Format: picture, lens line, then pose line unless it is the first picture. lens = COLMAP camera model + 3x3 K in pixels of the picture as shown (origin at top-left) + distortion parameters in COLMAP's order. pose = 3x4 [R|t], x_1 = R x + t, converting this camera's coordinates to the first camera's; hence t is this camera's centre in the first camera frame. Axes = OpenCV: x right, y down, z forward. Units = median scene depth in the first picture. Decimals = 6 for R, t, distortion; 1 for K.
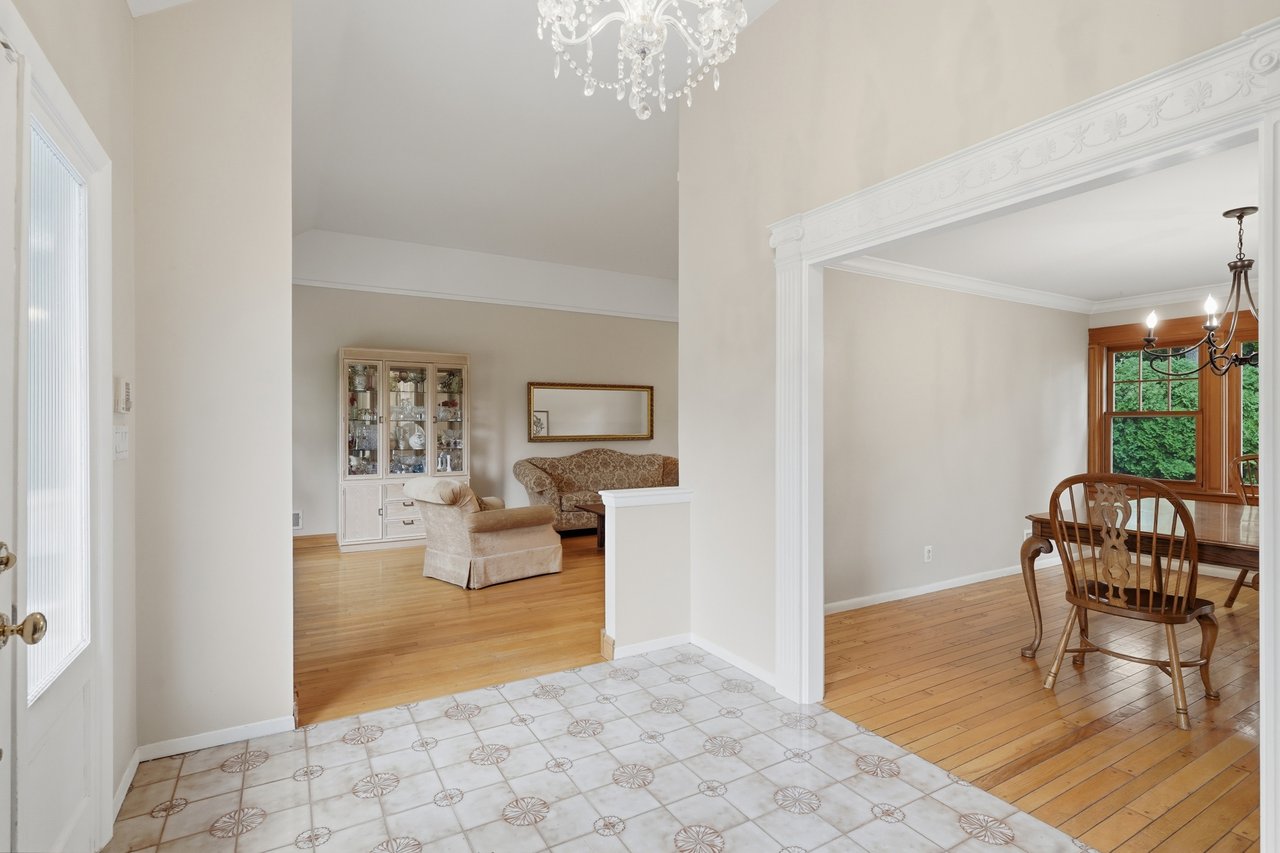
lens RADIAL K [[622.9, 0, 642.2], [0, 622.9, 425.7], [0, 0, 1]] dist [-0.000721, -0.000165]
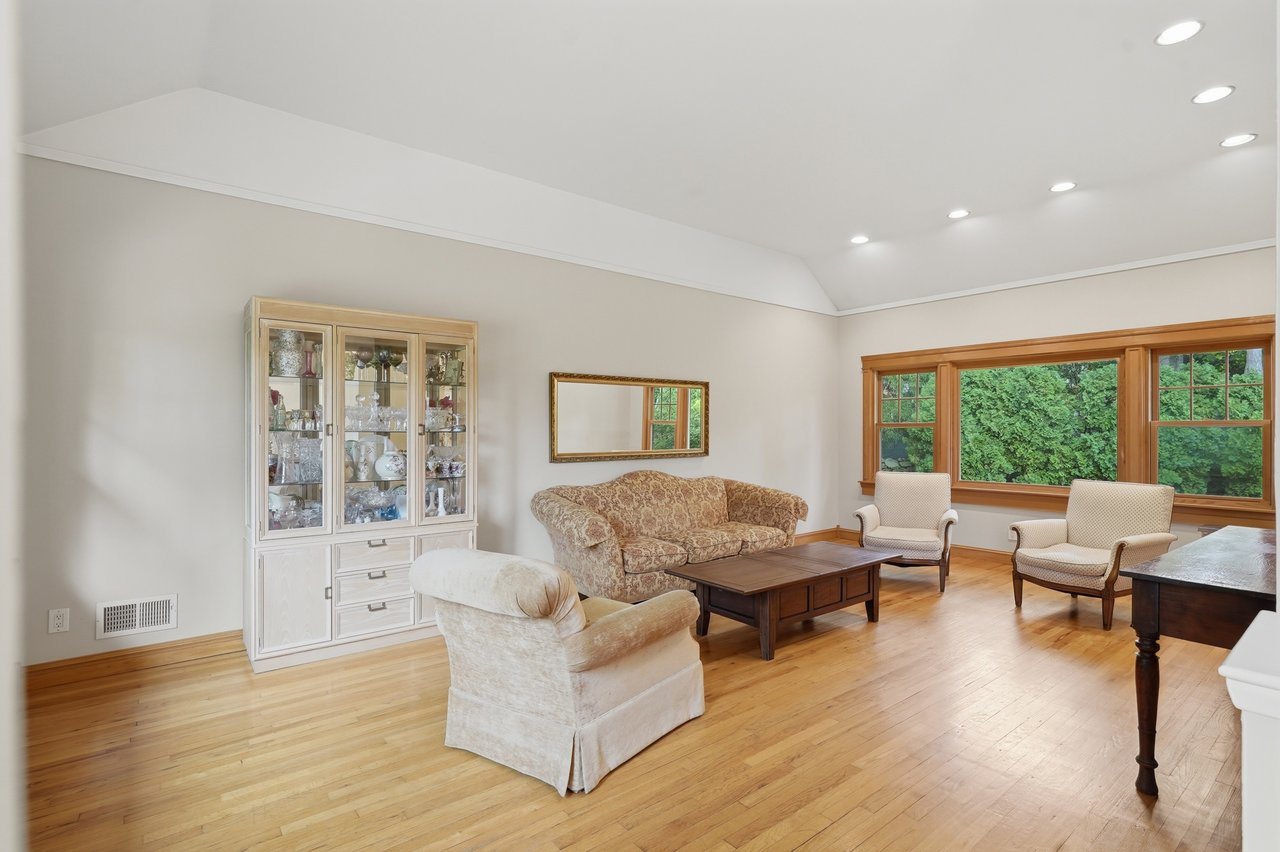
lens RADIAL K [[621.8, 0, 640.9], [0, 621.8, 430.3], [0, 0, 1]] dist [-0.003277, -0.000334]
pose [[0.989062, 0.000159, 0.147499, -0.208097], [0.000419, 0.999992, -0.003892, -0.006434], [-0.147499, 0.003911, 0.989055, 0.374043]]
